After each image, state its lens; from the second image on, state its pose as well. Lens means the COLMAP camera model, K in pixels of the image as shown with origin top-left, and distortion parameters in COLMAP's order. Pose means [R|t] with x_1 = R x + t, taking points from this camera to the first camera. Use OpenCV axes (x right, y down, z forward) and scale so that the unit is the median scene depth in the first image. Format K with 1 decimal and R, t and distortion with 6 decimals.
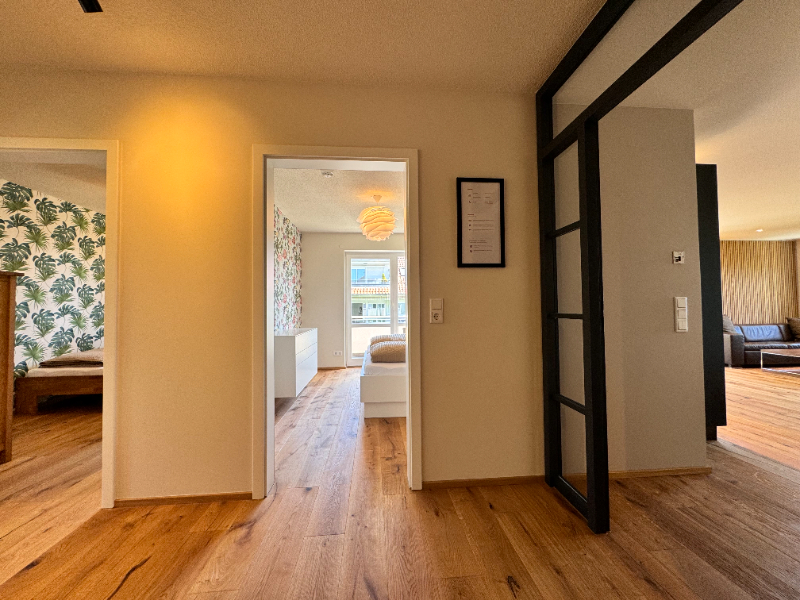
lens RADIAL K [[320.6, 0, 399.0], [0, 320.6, 297.9], [0, 0, 1]] dist [-0.000783, 0.000385]
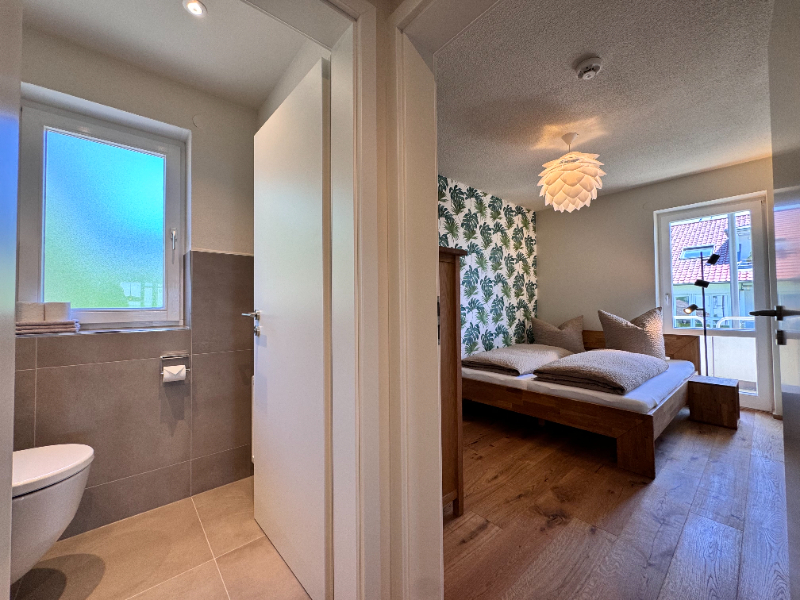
lens RADIAL K [[320.6, 0, 399.0], [0, 320.6, 297.9], [0, 0, 1]] dist [-0.000783, 0.000385]
pose [[0.592155, -0.015969, -0.805666, -0.429022], [0.027705, 0.999616, 0.000550, 0.013839], [0.805348, -0.022646, 0.592370, 0.285114]]
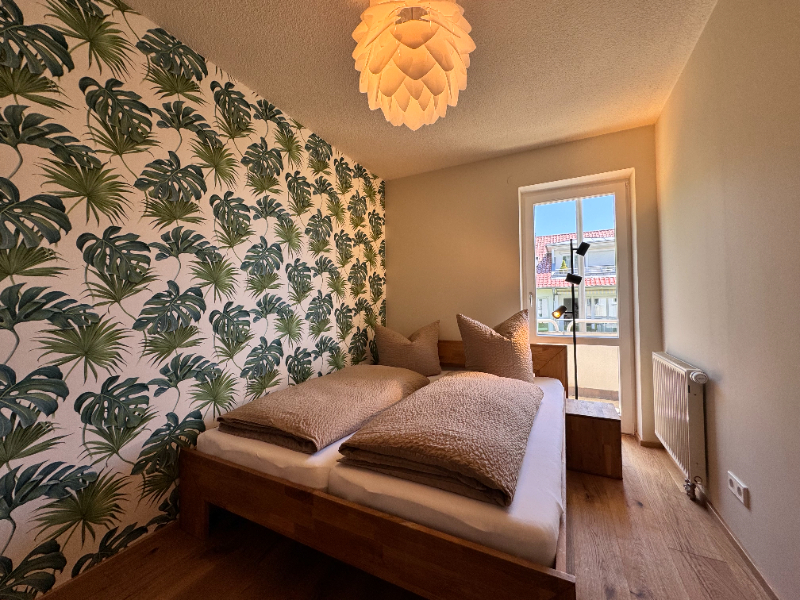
lens RADIAL K [[320.6, 0, 399.0], [0, 320.6, 297.9], [0, 0, 1]] dist [-0.000783, 0.000385]
pose [[0.849806, -0.012617, -0.526944, -0.589244], [0.016890, 0.999852, 0.003297, 0.028659], [0.526825, -0.011702, 0.849893, 0.676617]]
